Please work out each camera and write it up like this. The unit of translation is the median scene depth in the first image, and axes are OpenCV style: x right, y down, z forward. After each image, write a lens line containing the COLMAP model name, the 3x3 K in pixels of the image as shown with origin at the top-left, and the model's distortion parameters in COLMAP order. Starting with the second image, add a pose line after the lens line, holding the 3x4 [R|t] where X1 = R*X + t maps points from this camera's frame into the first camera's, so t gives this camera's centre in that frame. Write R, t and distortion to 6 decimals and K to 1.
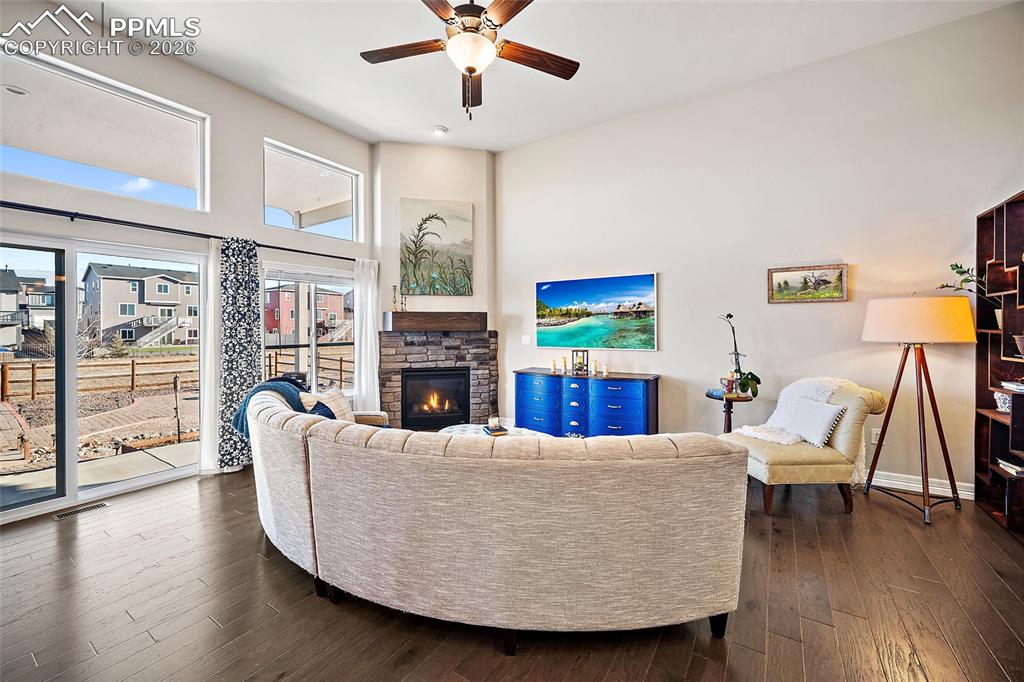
lens RADIAL K [[405.9, 0, 509.1], [0, 405.9, 323.7], [0, 0, 1]] dist [-0.003085, -0.000123]
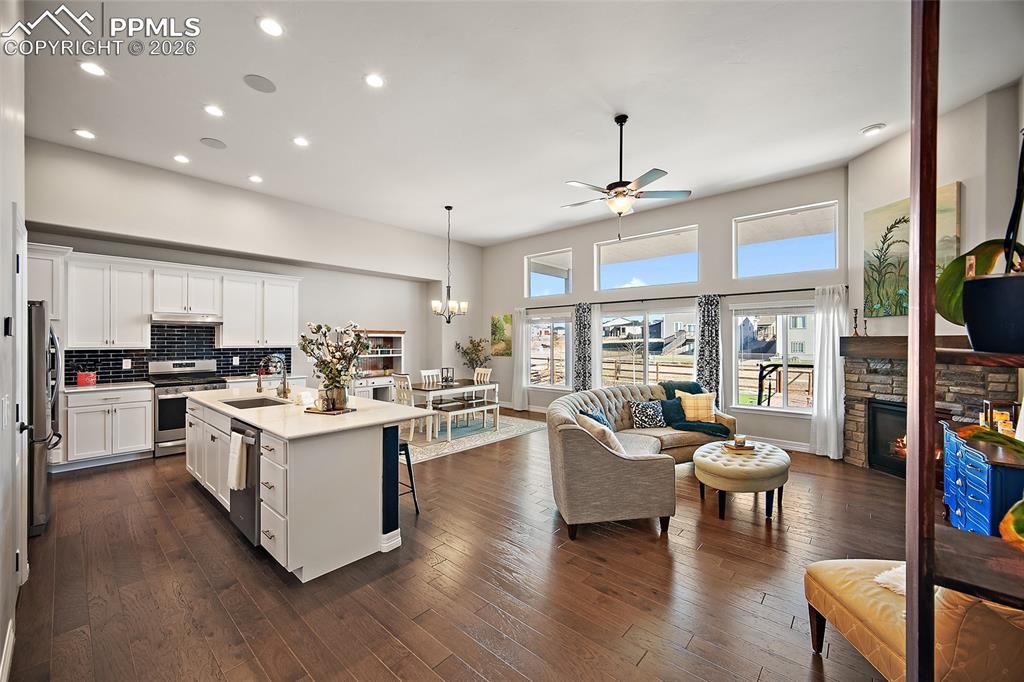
lens RADIAL K [[405.9, 0, 501.2], [0, 405.9, 341.7], [0, 0, 1]] dist [-0.003085, -0.000123]
pose [[-0.166885, 0.006737, -0.985953, 0.790307], [0.006388, 0.999963, 0.005752, -0.027502], [0.985956, -0.005339, -0.166921, 0.341465]]
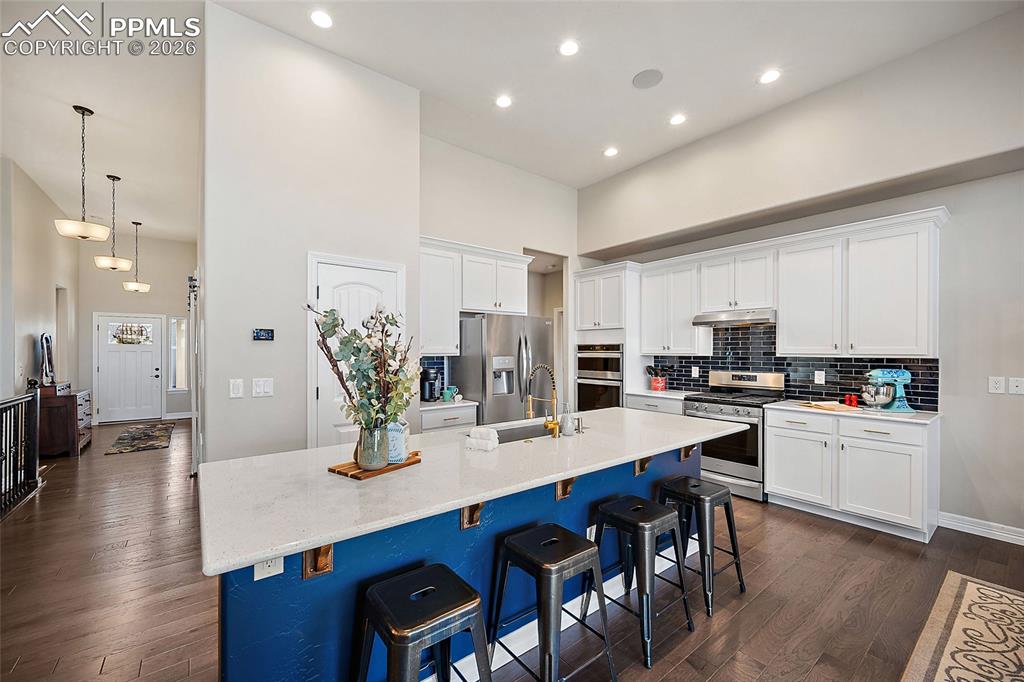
lens RADIAL K [[405.9, 0, 507.2], [0, 405.9, 351.8], [0, 0, 1]] dist [-0.003085, -0.000123]
pose [[-0.942728, 0.005861, 0.333512, 0.002349], [0.004975, 0.999981, -0.003512, -0.016559], [-0.333527, -0.001652, -0.942739, 0.270986]]
